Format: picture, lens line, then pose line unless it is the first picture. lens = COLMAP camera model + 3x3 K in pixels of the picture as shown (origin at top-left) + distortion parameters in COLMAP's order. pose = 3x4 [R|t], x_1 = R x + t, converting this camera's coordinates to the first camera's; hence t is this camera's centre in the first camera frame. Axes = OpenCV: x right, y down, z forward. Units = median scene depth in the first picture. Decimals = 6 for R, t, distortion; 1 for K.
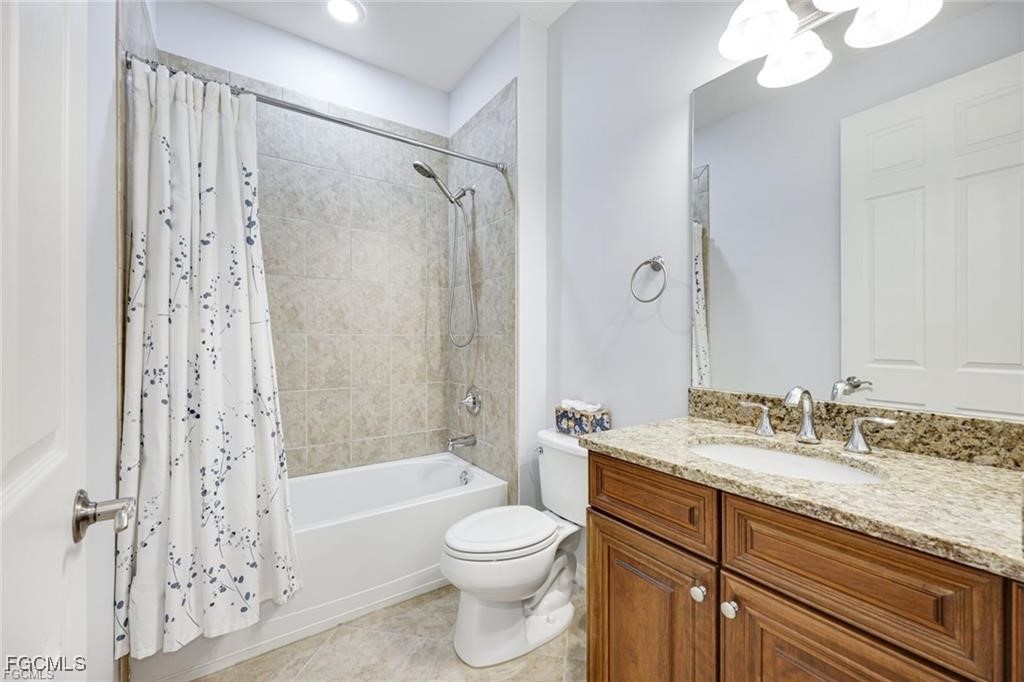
lens RADIAL K [[421.8, 0, 512.2], [0, 421.8, 339.5], [0, 0, 1]] dist [0.006487, 0.001303]
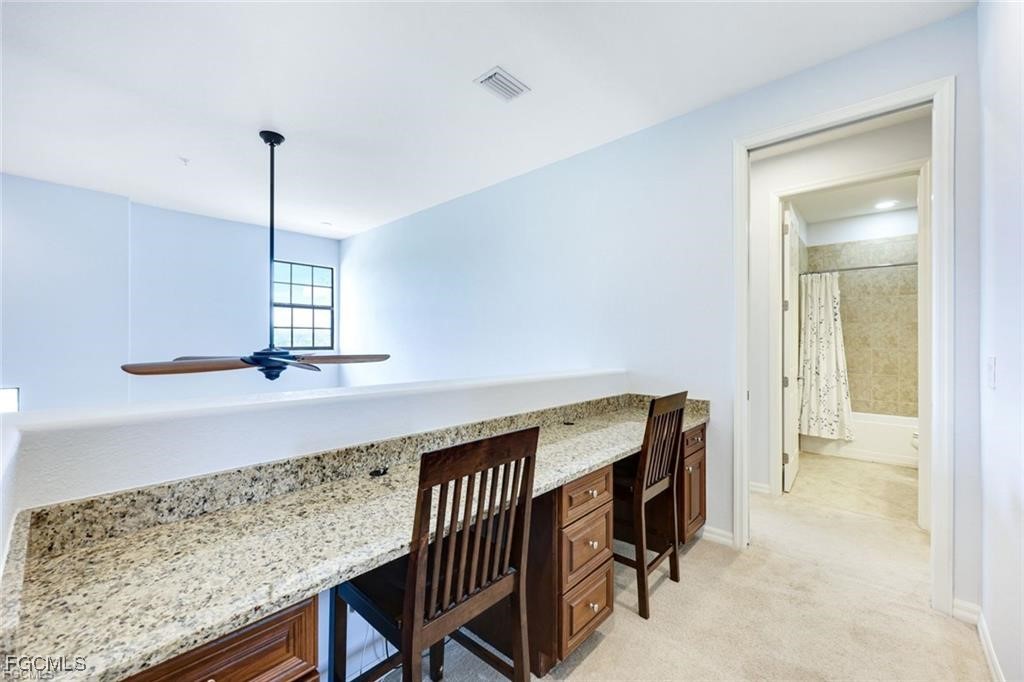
lens RADIAL K [[421.8, 0, 511.4], [0, 421.8, 341.3], [0, 0, 1]] dist [0.006487, 0.001303]
pose [[0.255850, -0.000103, -0.966716, 1.746585], [-0.002196, 0.999997, -0.000688, -0.069344], [0.966714, 0.002299, 0.255849, -2.058363]]
